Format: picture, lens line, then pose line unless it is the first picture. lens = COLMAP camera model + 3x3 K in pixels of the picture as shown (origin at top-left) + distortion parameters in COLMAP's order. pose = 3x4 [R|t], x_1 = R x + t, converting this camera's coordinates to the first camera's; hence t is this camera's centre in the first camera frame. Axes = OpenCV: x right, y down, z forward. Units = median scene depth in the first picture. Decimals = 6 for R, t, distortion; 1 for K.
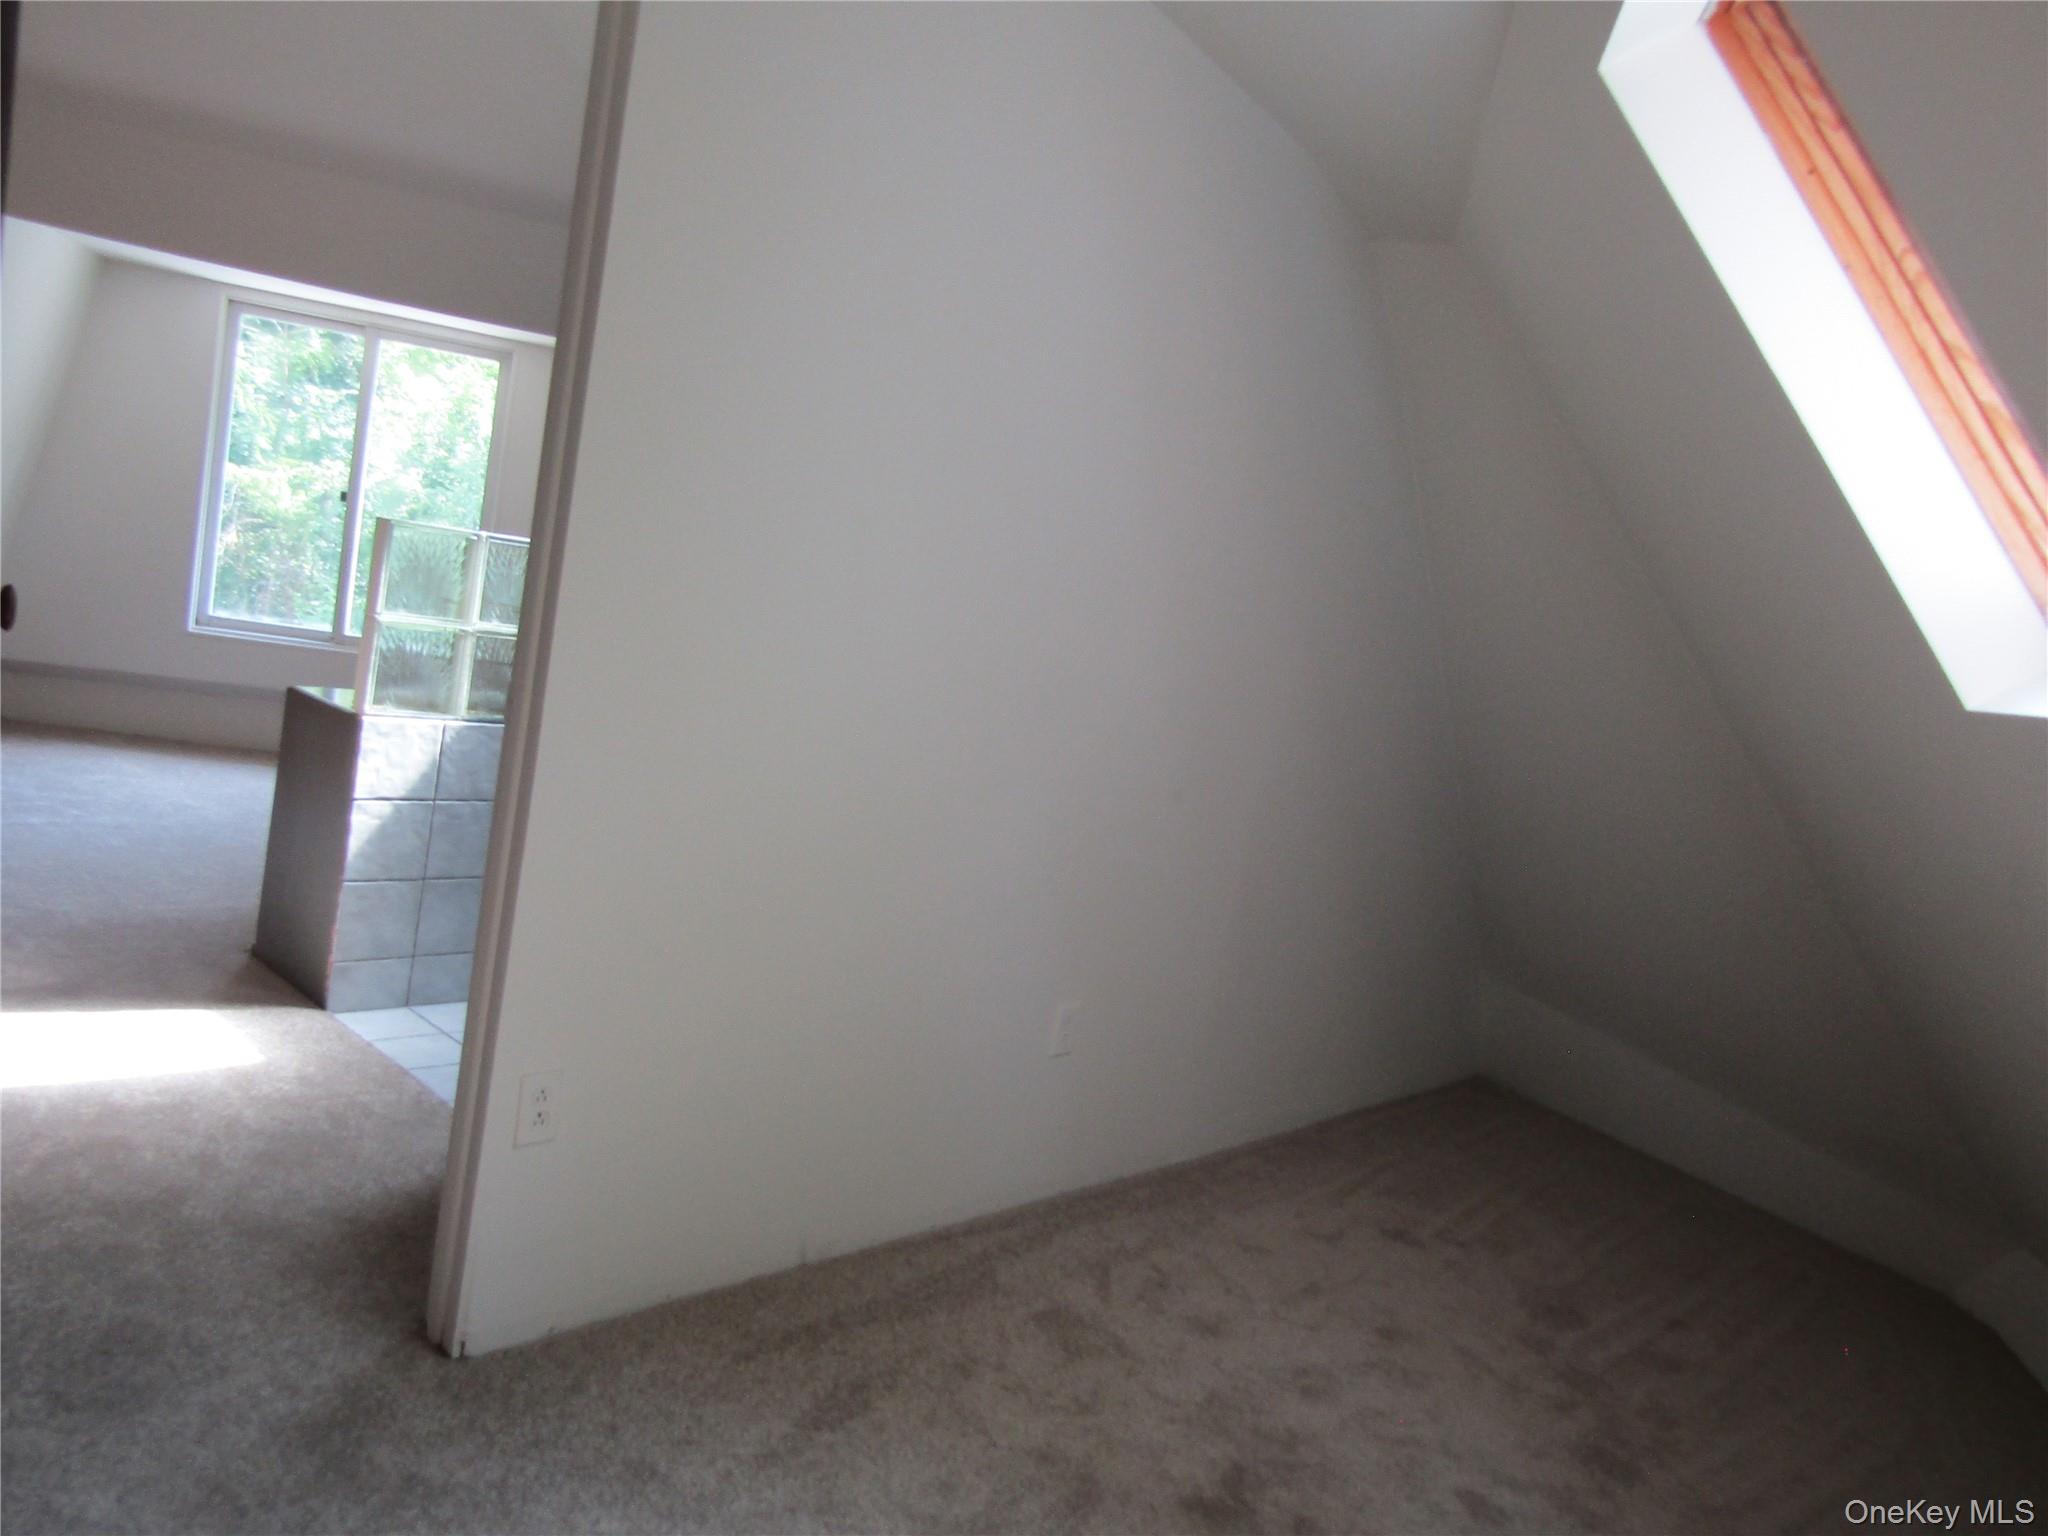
lens RADIAL K [[1460.9, 0, 1034.2], [0, 1460.9, 757.0], [0, 0, 1]] dist [-0.012198, -0.001484]
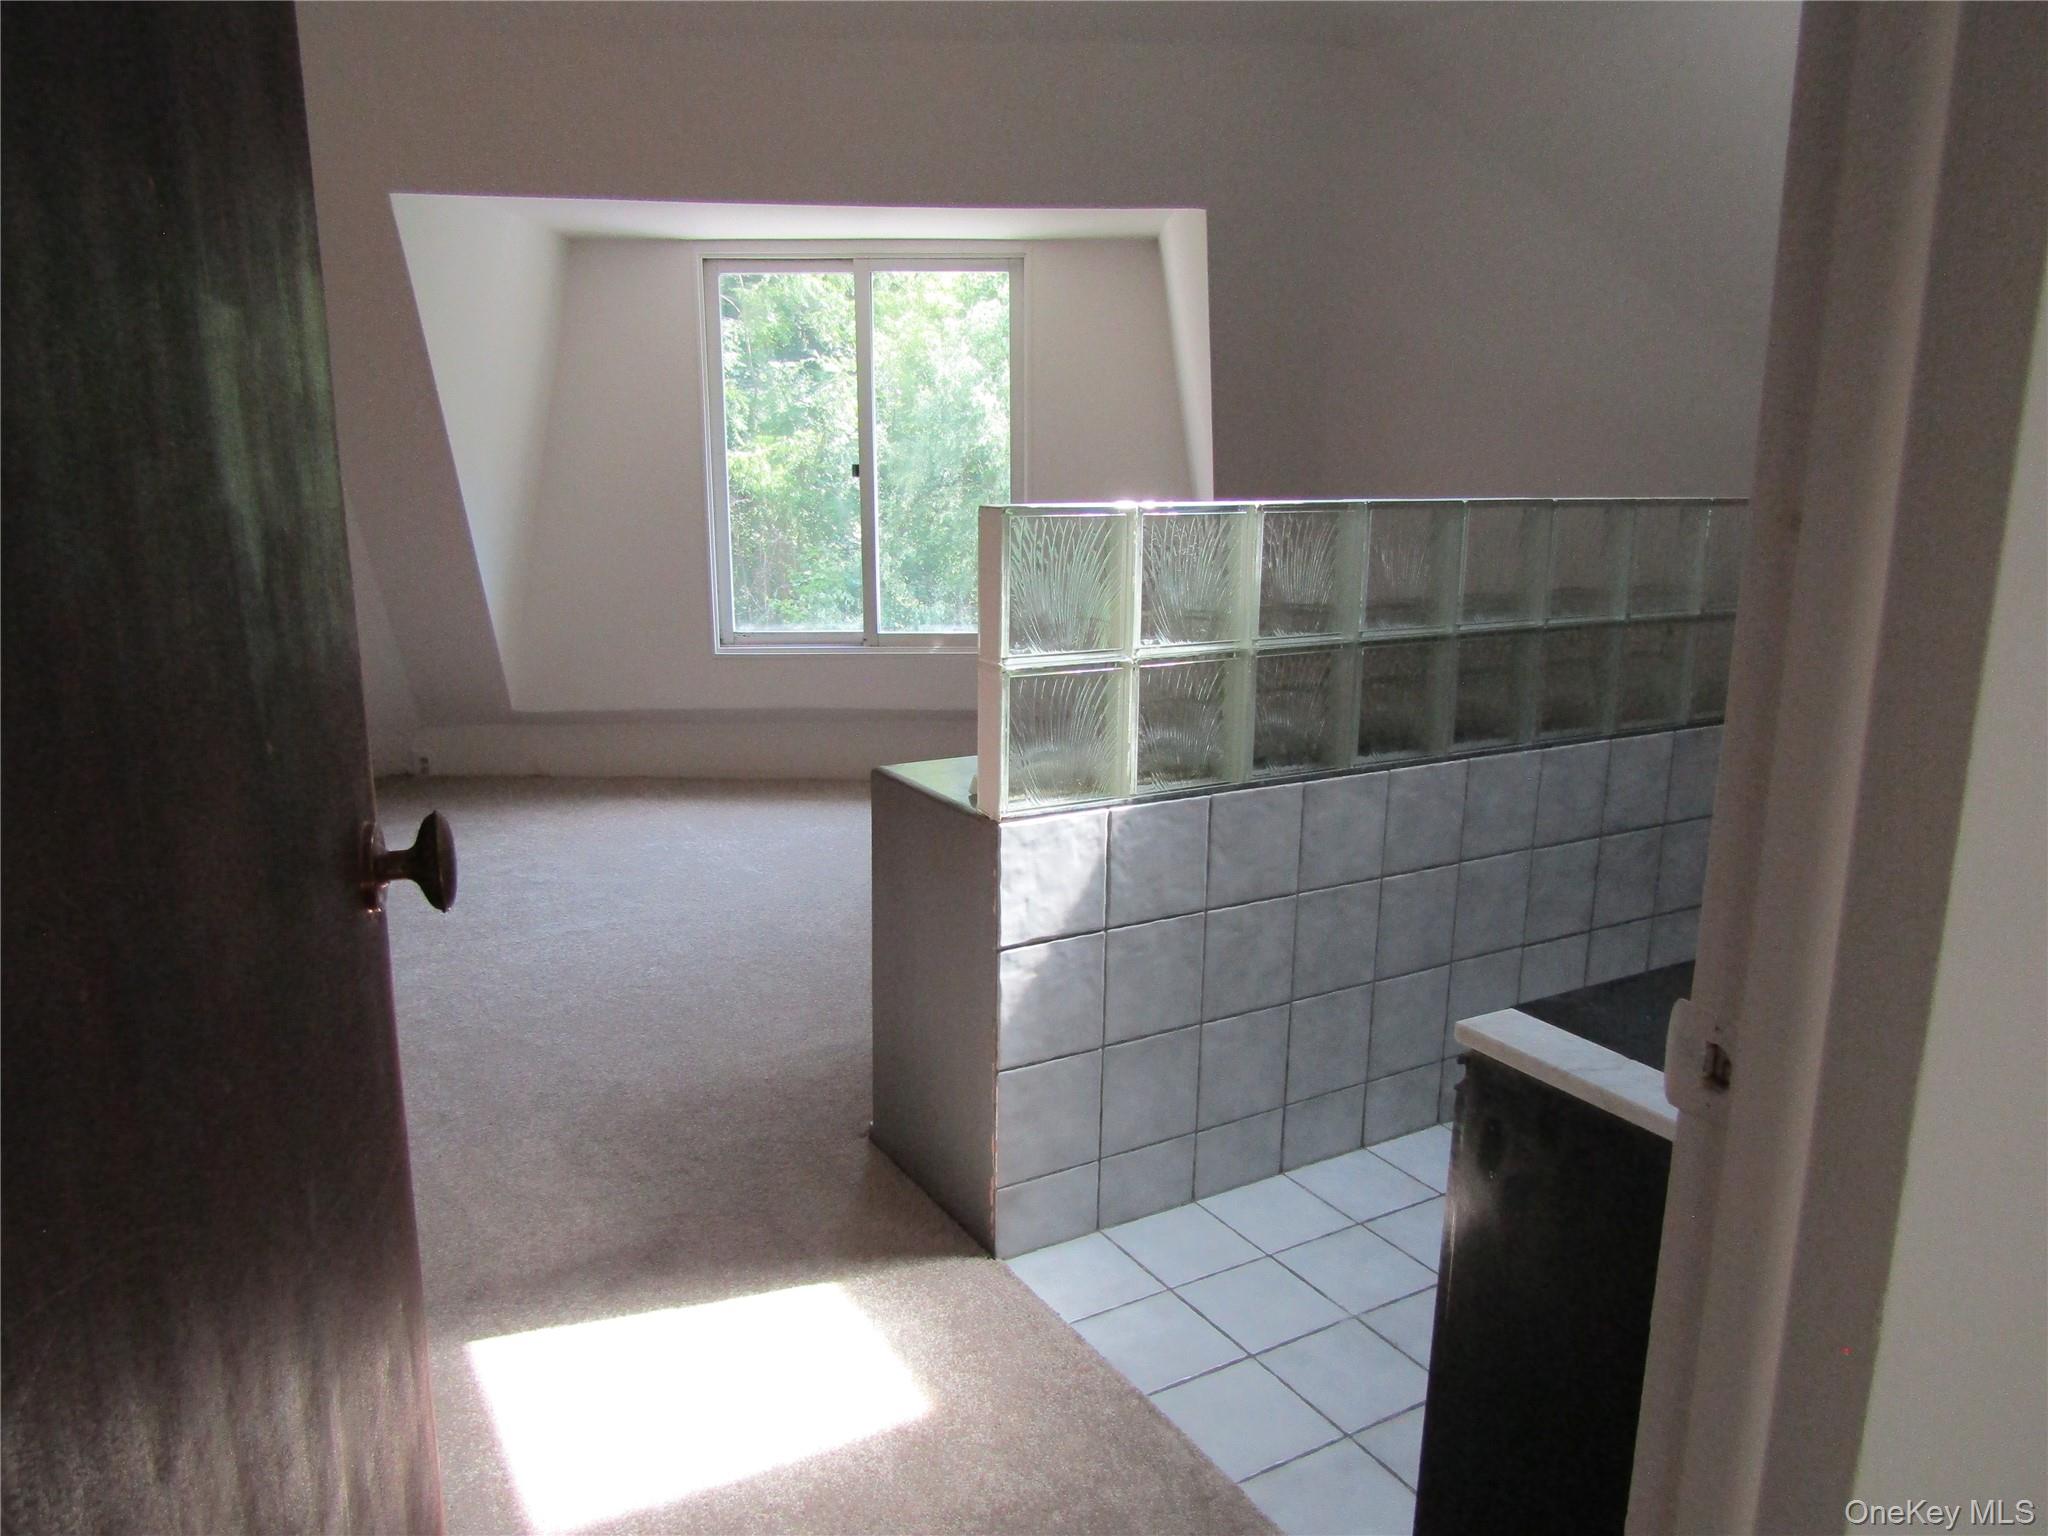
lens RADIAL K [[1460.9, 0, 1021.4], [0, 1460.9, 780.0], [0, 0, 1]] dist [-0.012198, -0.001484]
pose [[0.943051, -0.093265, -0.319307, -0.230652], [0.121065, 0.990292, 0.068307, -0.083142], [0.309837, -0.103074, 0.945186, 0.376864]]
